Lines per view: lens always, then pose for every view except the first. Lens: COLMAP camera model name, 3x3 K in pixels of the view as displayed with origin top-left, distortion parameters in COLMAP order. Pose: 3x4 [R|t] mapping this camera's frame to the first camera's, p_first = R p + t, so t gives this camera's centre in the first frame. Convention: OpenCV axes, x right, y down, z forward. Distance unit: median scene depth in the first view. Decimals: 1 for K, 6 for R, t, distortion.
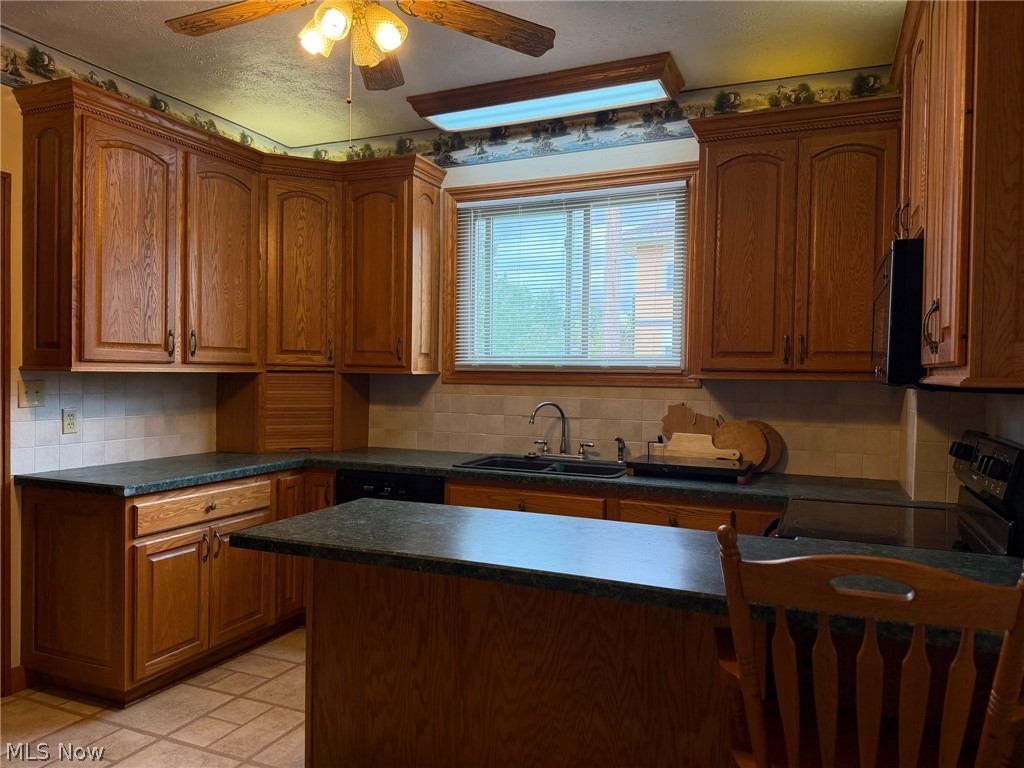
lens RADIAL K [[722.0, 0, 512.8], [0, 722.0, 400.3], [0, 0, 1]] dist [0.146555, -0.211901]
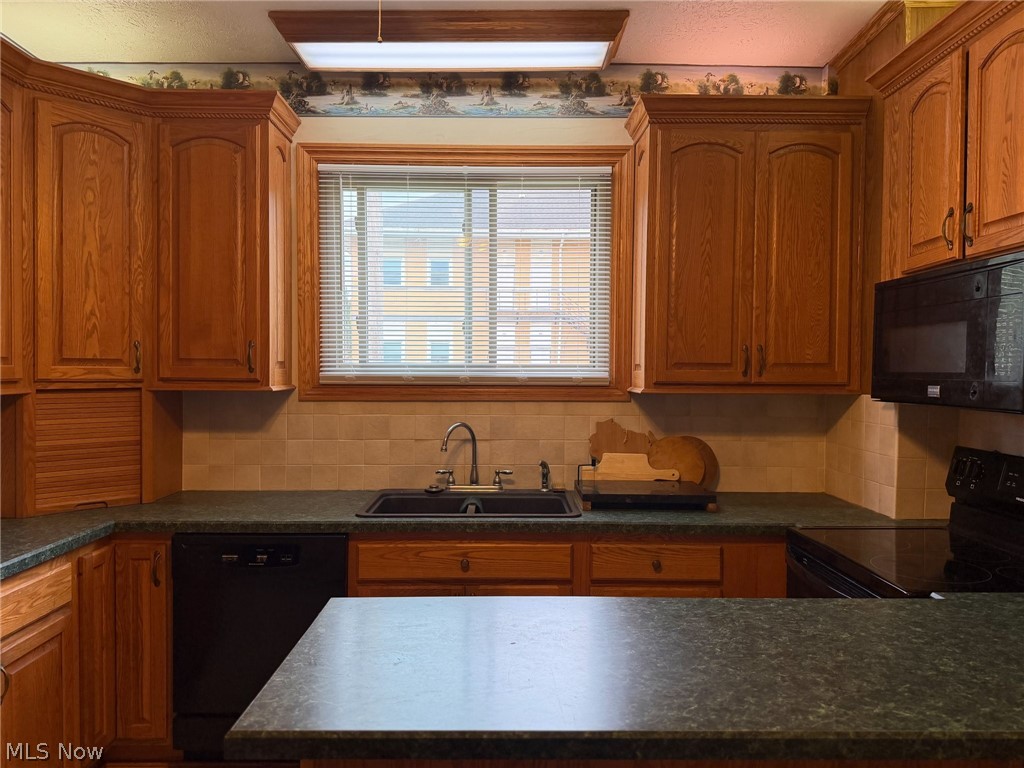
lens RADIAL K [[720.3, 0, 512.4], [0, 720.3, 398.0], [0, 0, 1]] dist [0.100127, -0.128906]
pose [[0.916577, -0.024540, 0.399105, -0.214641], [0.022099, 0.999698, 0.010716, -0.032144], [-0.399247, -0.001002, 0.916843, 0.234735]]
